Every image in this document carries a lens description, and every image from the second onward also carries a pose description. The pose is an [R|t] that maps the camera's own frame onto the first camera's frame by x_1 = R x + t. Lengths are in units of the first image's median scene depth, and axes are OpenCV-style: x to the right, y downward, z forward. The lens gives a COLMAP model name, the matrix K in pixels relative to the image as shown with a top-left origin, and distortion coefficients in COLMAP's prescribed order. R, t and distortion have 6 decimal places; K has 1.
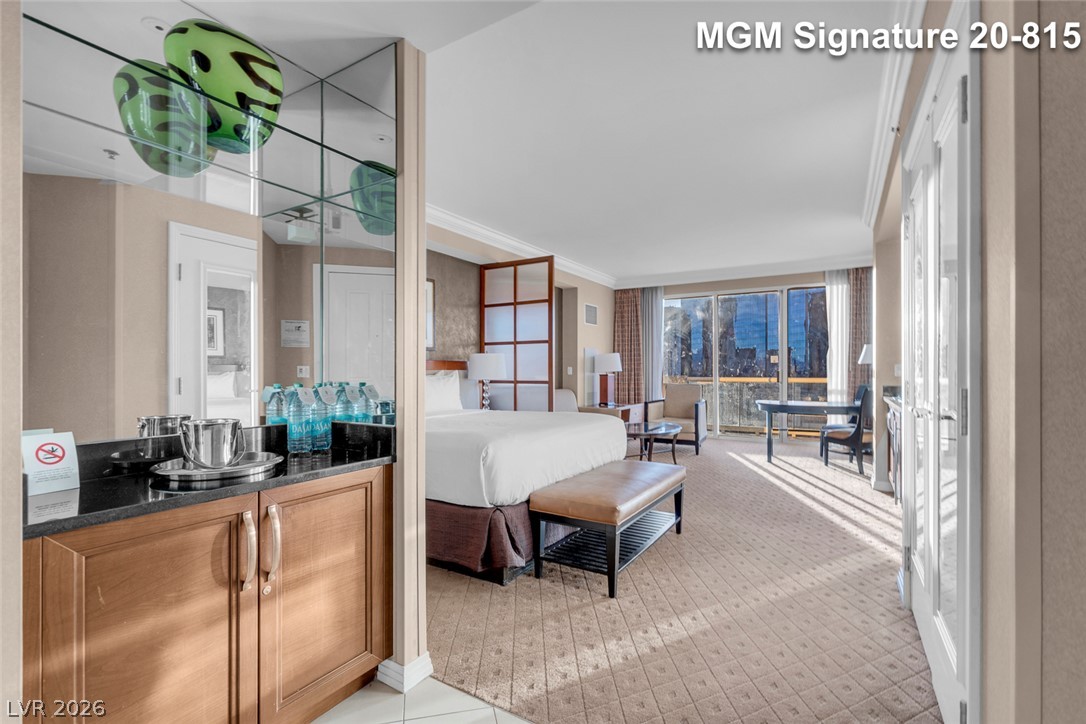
lens RADIAL K [[494.5, 0, 543.3], [0, 494.5, 369.4], [0, 0, 1]] dist [-0.003992, 0.002691]
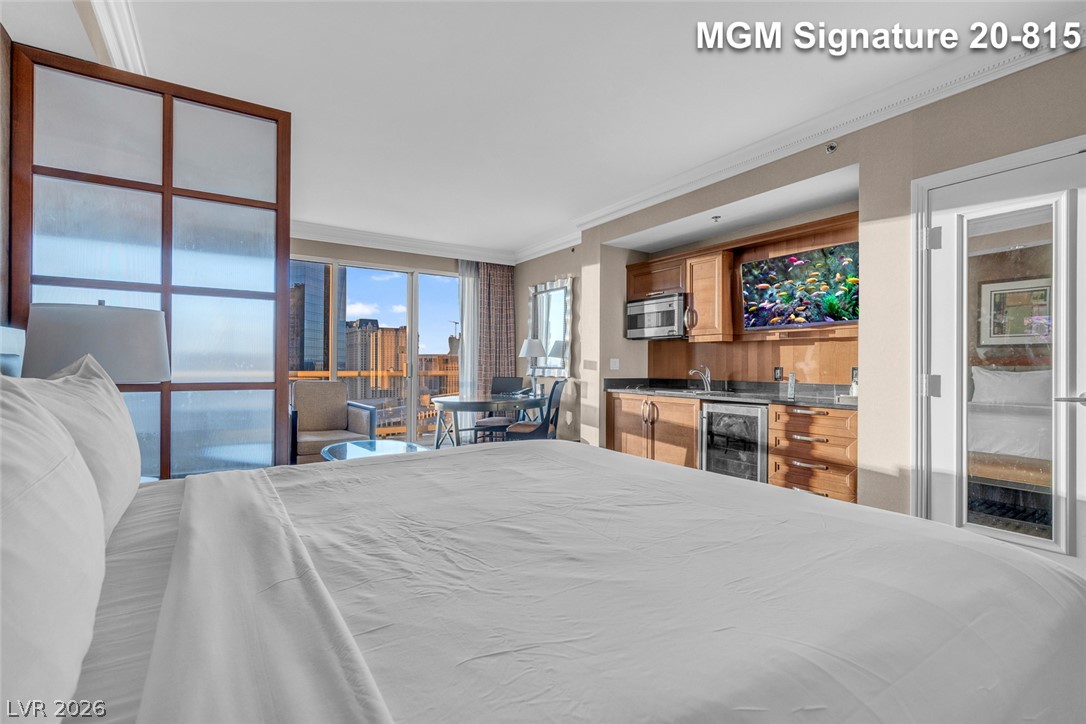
lens RADIAL K [[494.5, 0, 541.7], [0, 494.5, 363.6], [0, 0, 1]] dist [-0.003992, 0.002691]
pose [[0.434920, 0.006504, 0.900446, -0.273651], [-0.009622, 0.999950, -0.002576, 0.004465], [-0.900418, -0.007544, 0.434961, 0.533801]]
